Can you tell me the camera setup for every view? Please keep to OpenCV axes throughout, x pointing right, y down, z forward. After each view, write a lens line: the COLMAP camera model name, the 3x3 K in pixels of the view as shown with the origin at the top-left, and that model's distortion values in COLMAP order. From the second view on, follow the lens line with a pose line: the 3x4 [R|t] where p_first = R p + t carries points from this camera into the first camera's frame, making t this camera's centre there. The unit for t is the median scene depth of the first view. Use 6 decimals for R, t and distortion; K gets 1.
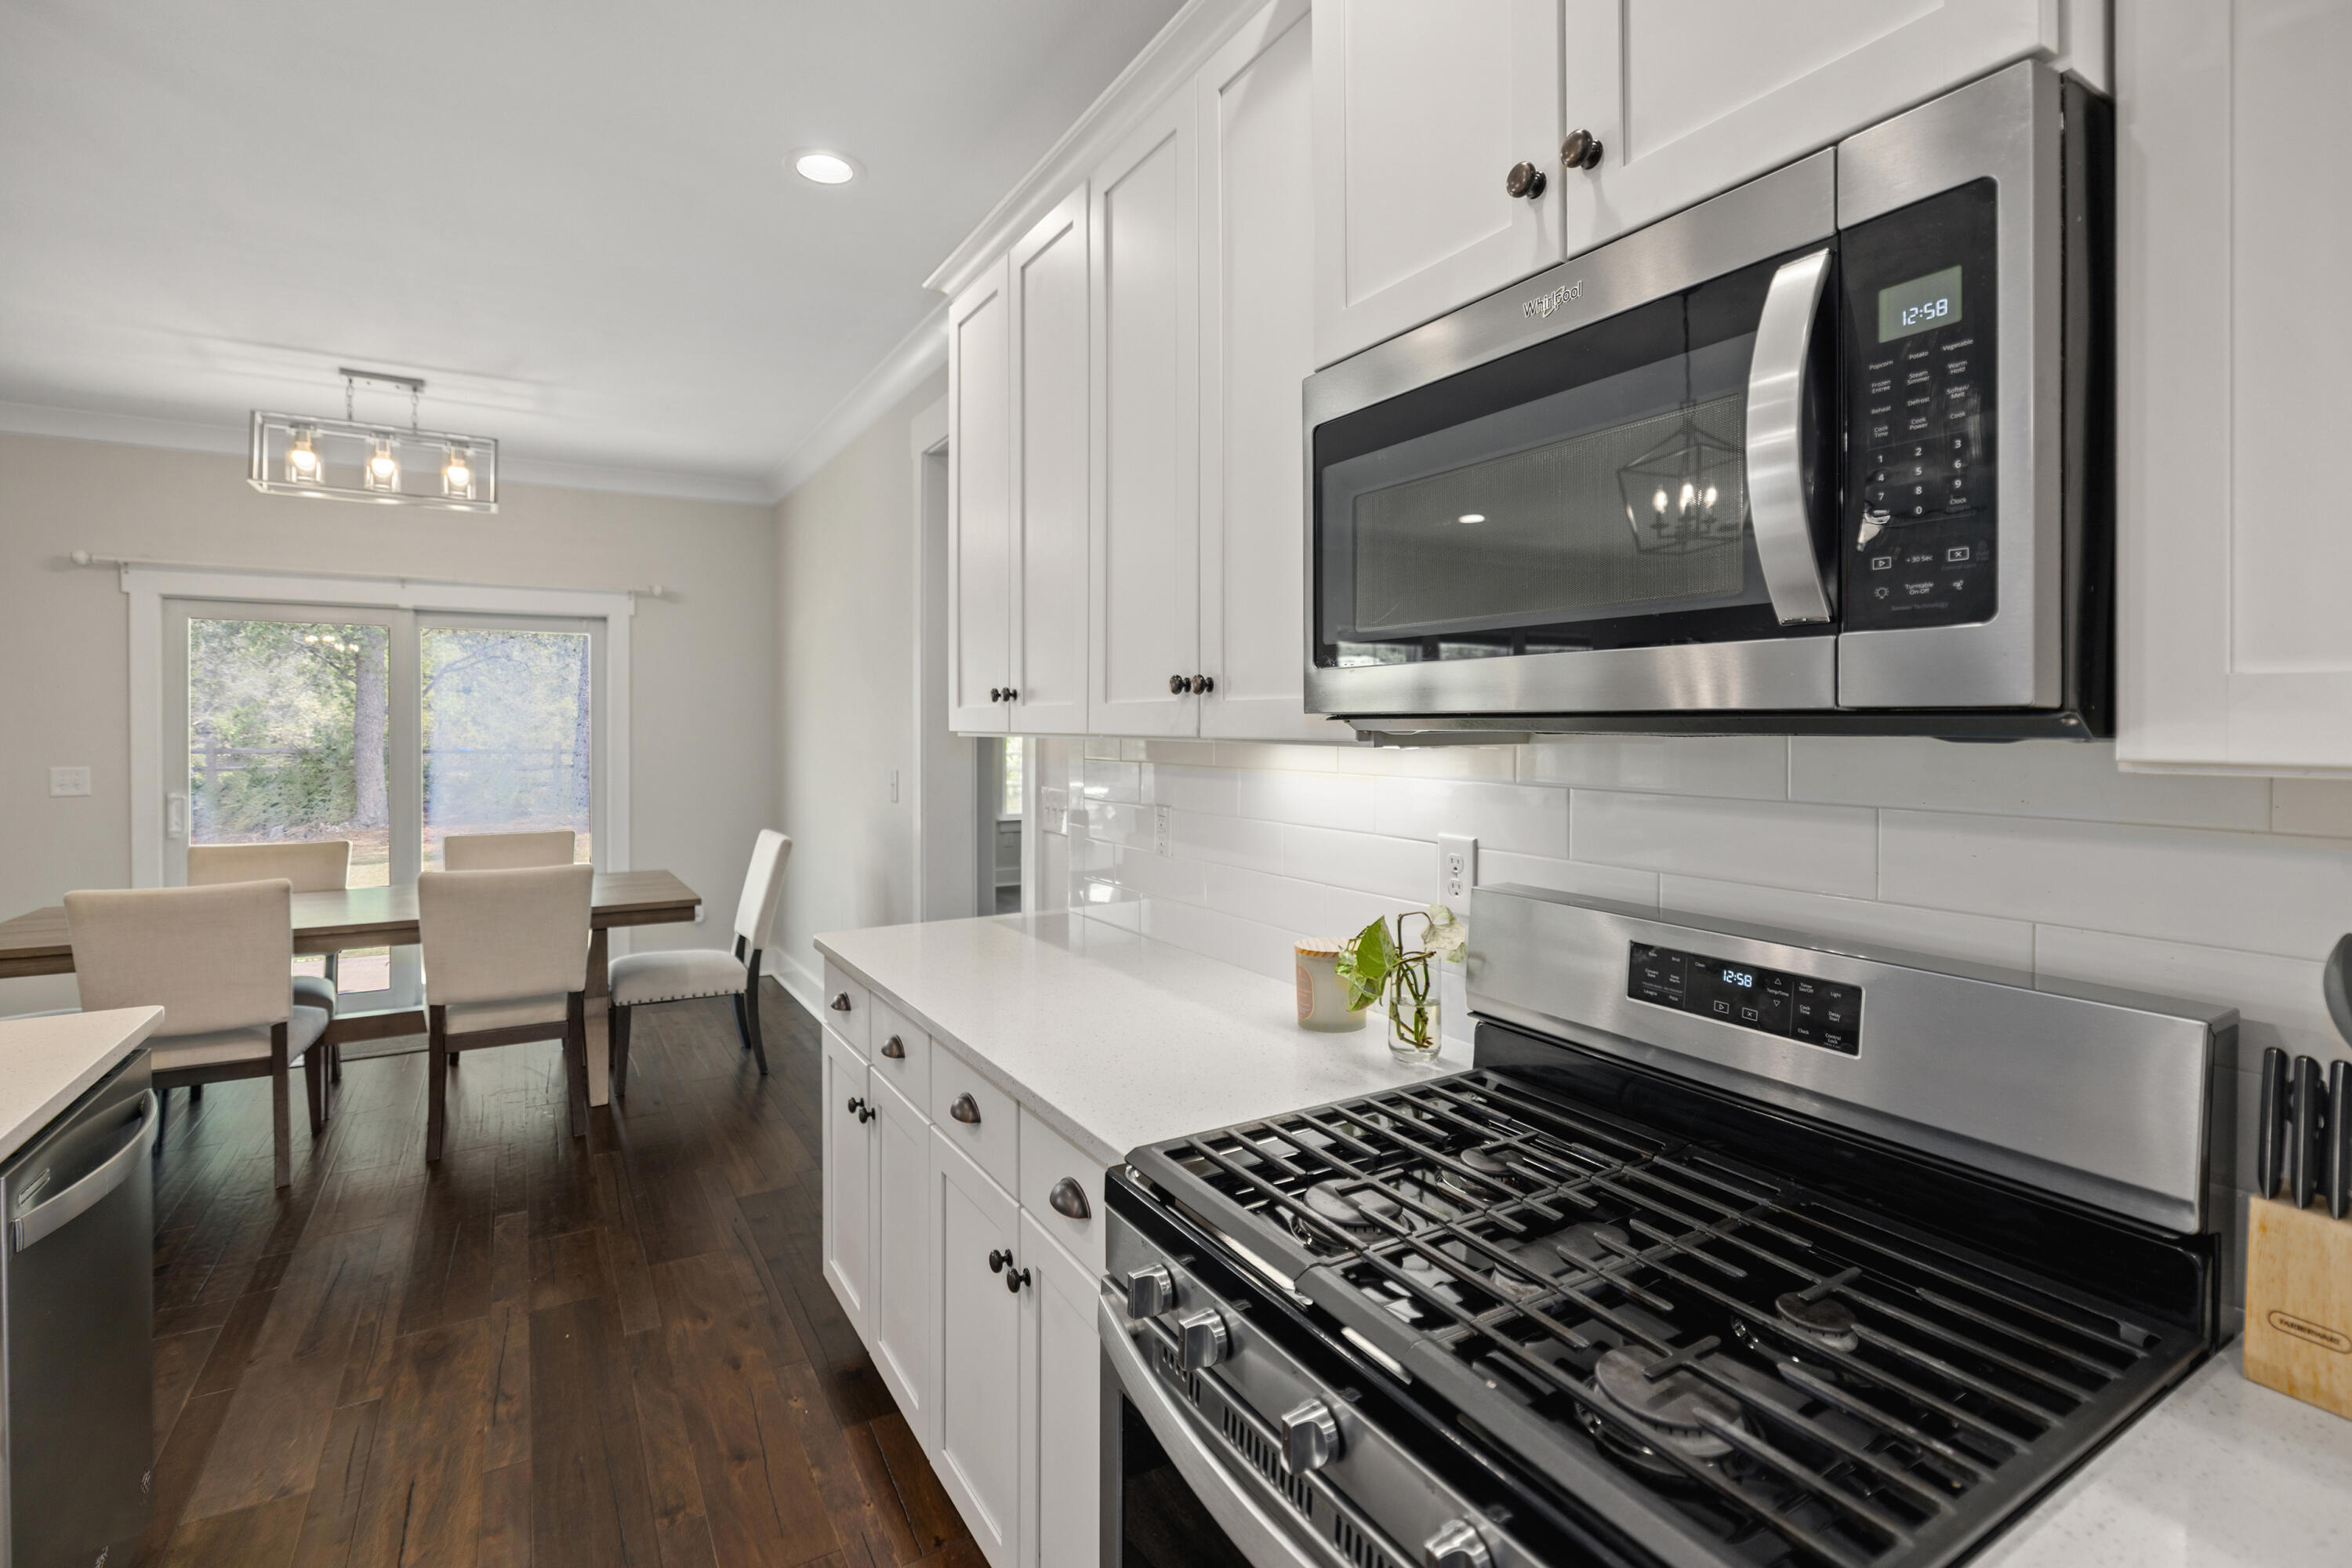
lens RADIAL K [[1090.1, 0, 1182.6], [0, 1090.1, 727.4], [0, 0, 1]] dist [-0.000351, -0.000424]
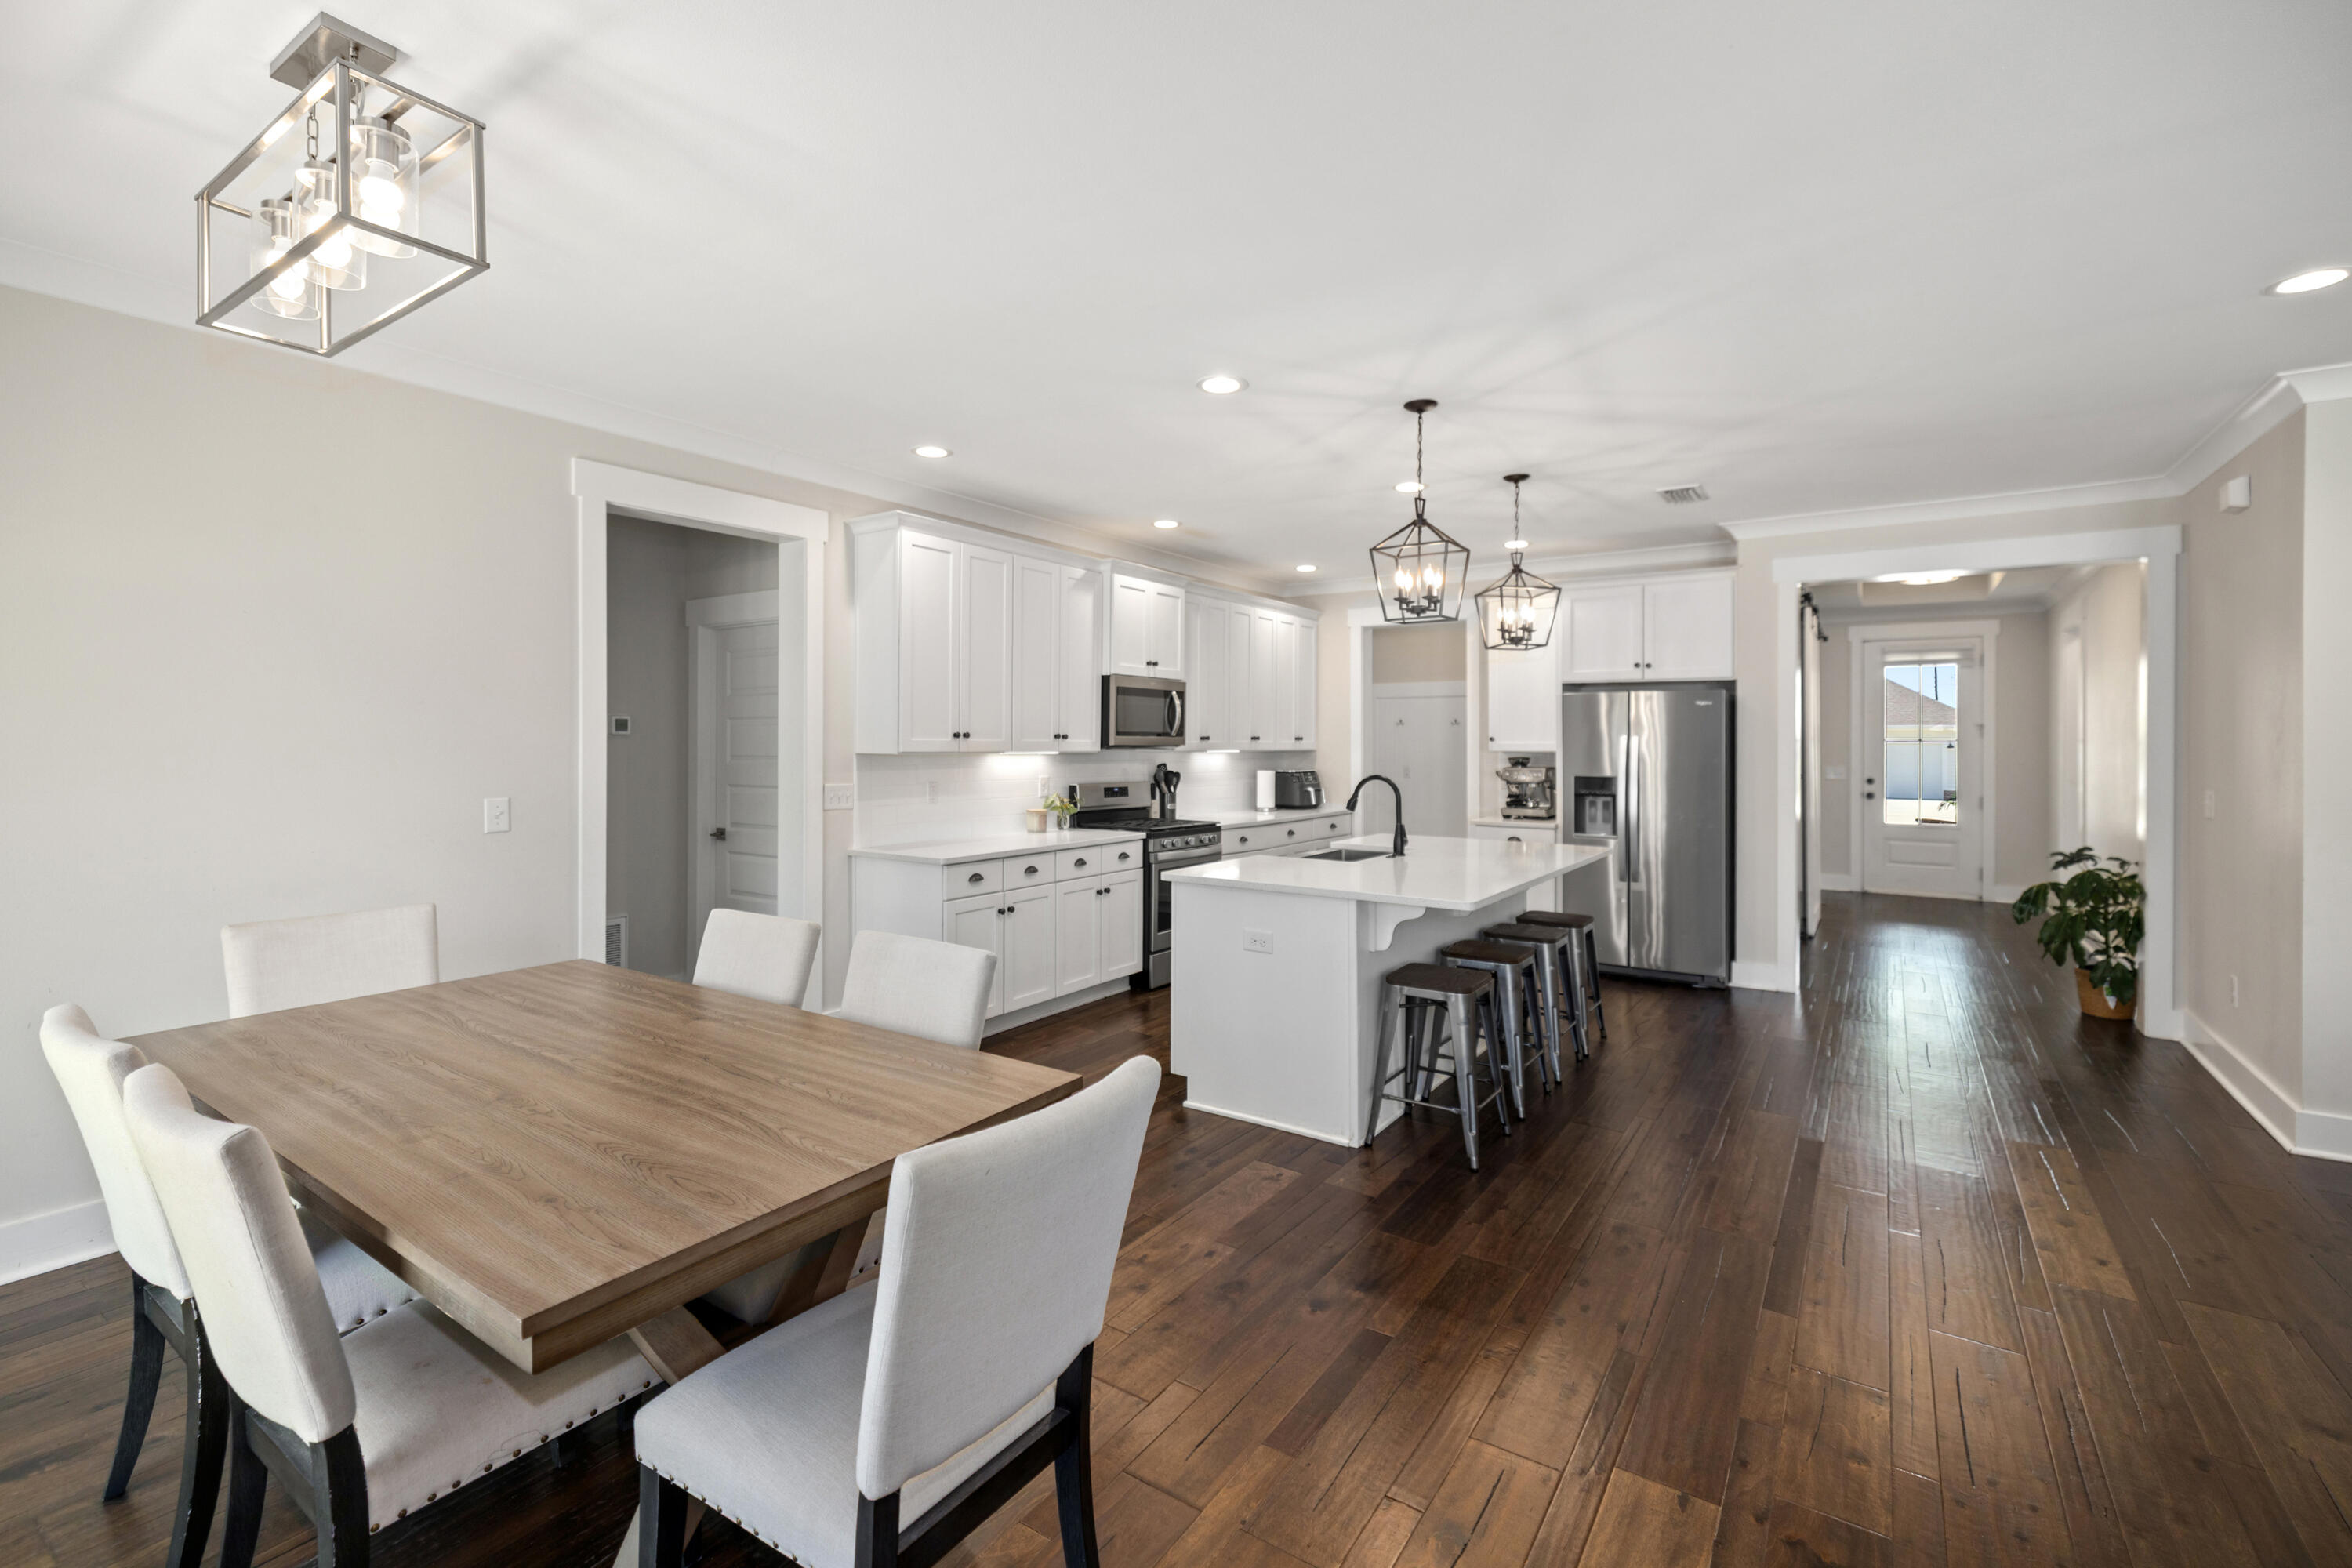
lens RADIAL K [[1025.4, 0, 1172.0], [0, 1025.4, 726.1], [0, 0, 1]] dist [0.001781, -0.000403]
pose [[-0.406023, 0.014754, 0.913744, -1.668641], [0.003985, 0.999889, -0.014374, -0.012055], [-0.913854, -0.002195, -0.406037, 1.054973]]
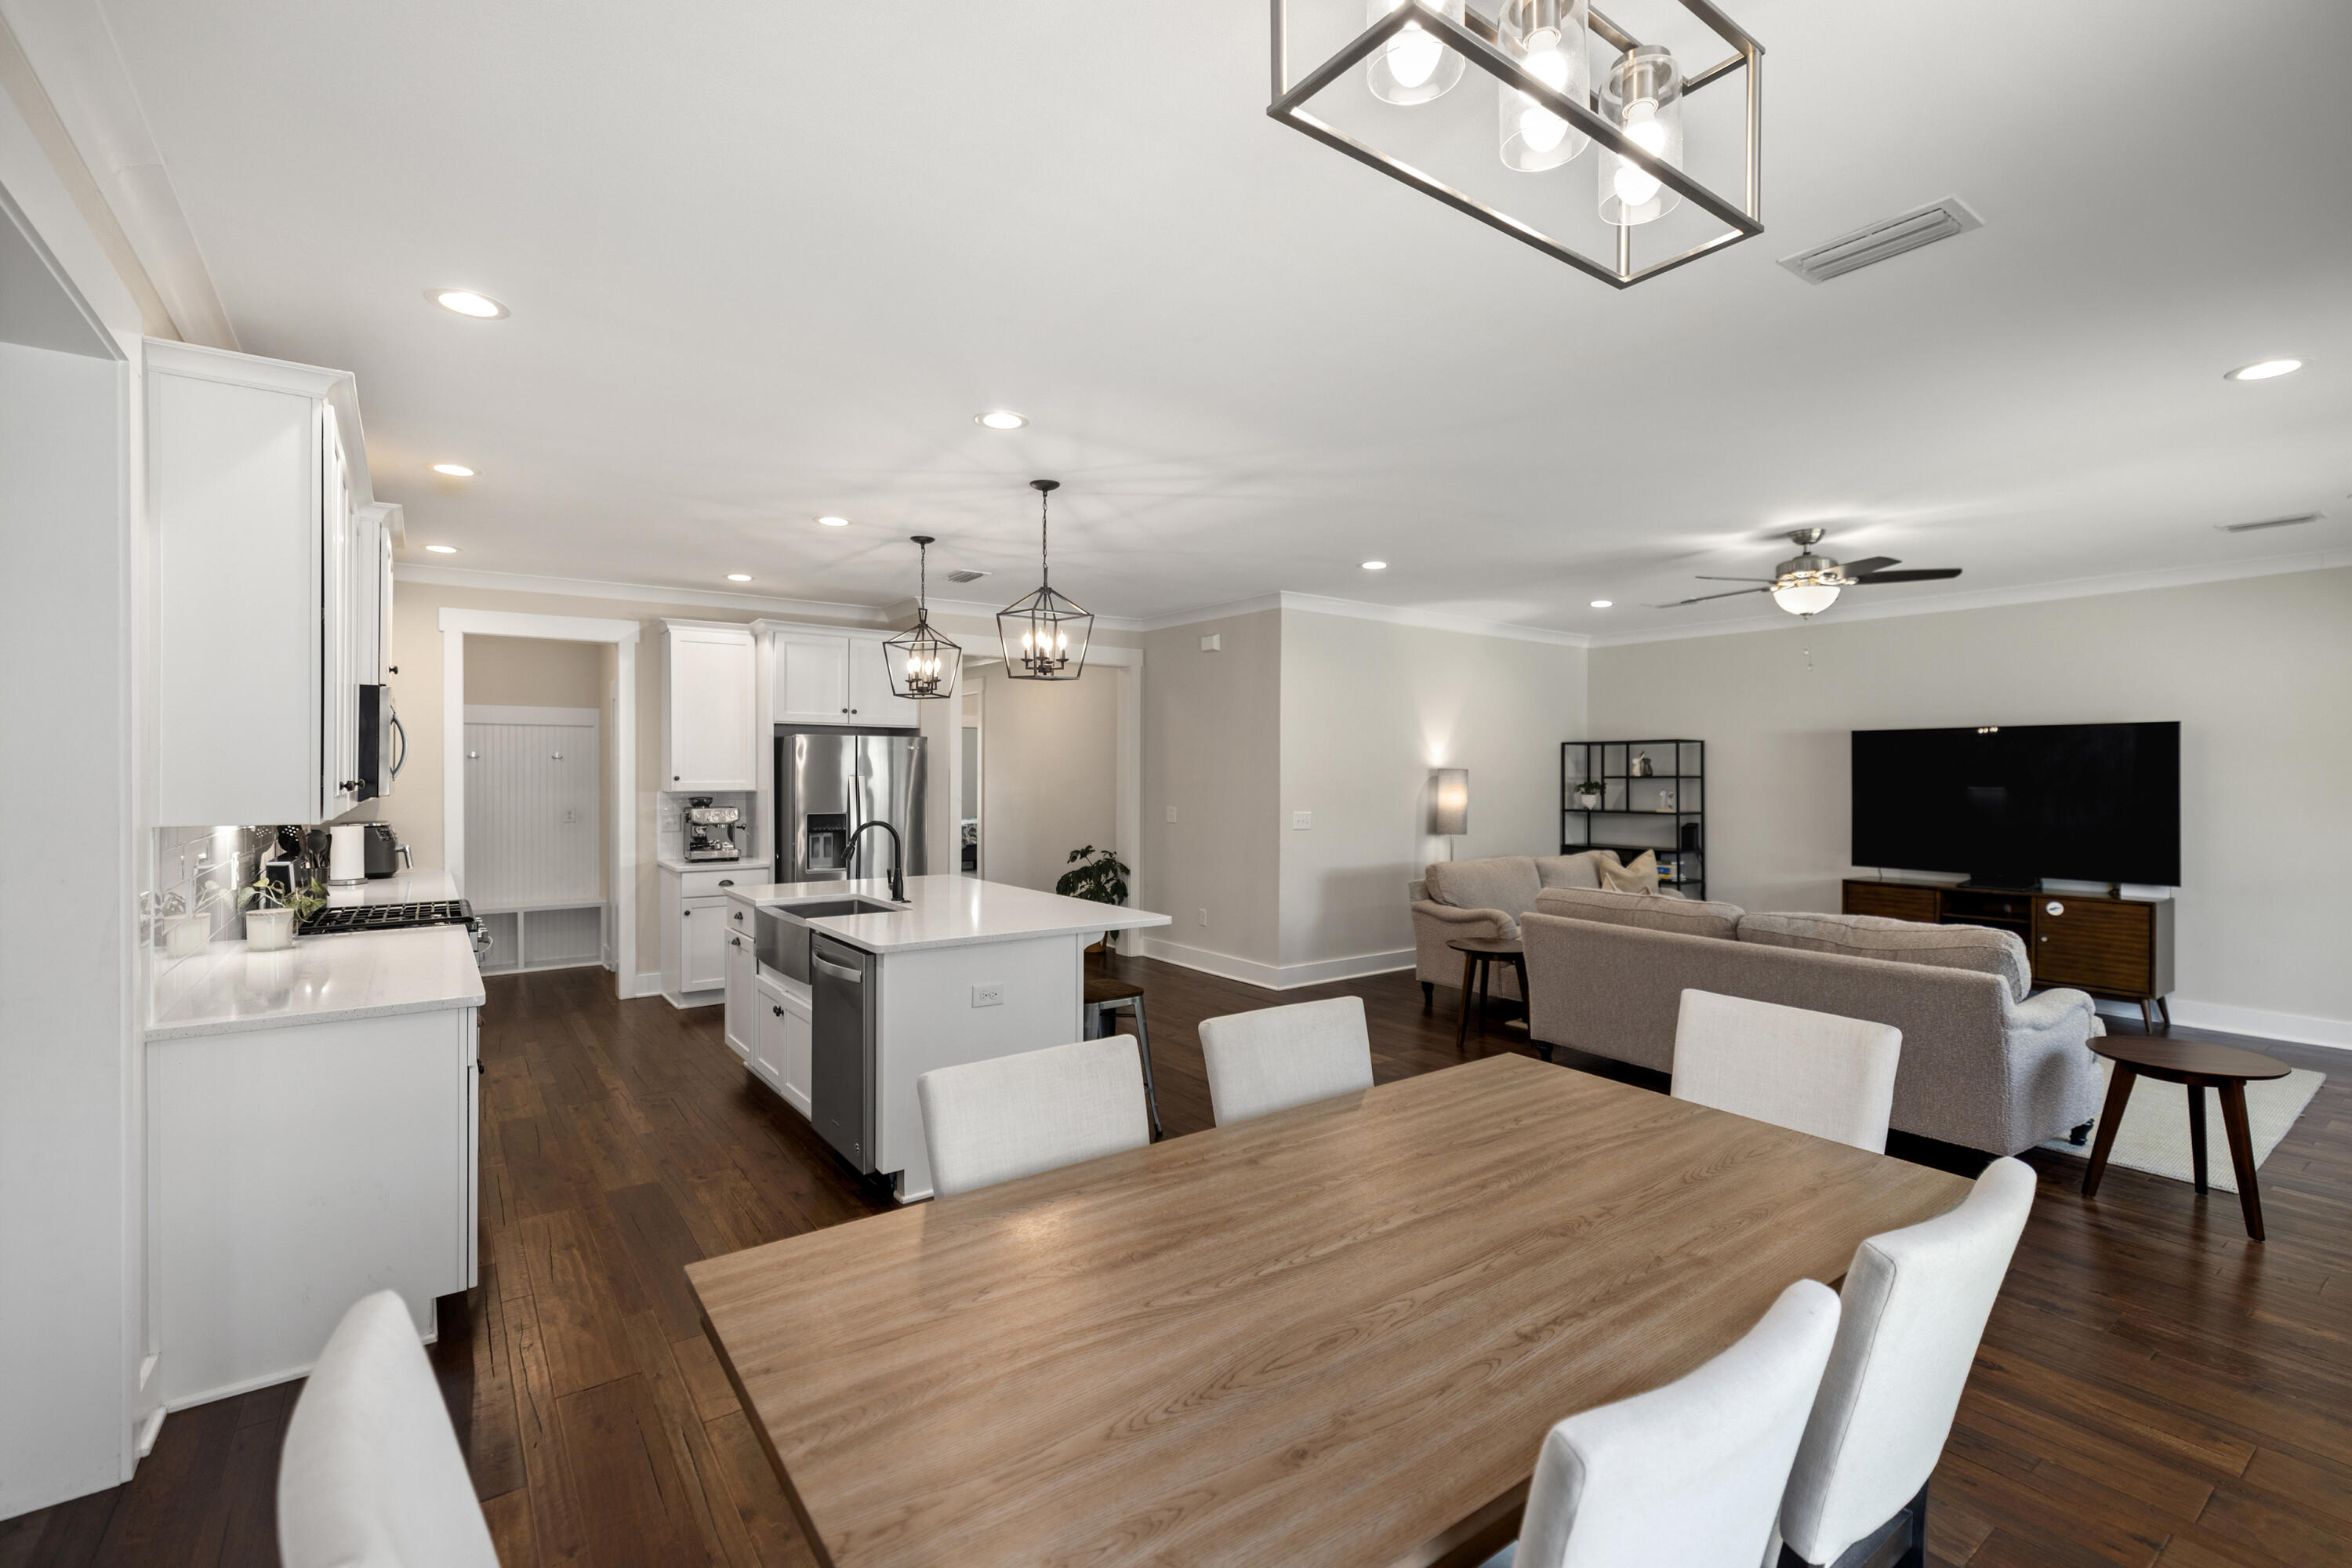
lens RADIAL K [[1025.4, 0, 1176.5], [0, 1025.4, 773.3], [0, 0, 1]] dist [0.001781, -0.000403]
pose [[-0.997067, 0.000684, -0.076533, -0.768870], [-0.000015, 0.999958, 0.009141, -0.041789], [0.076536, 0.009116, -0.997025, 1.641218]]
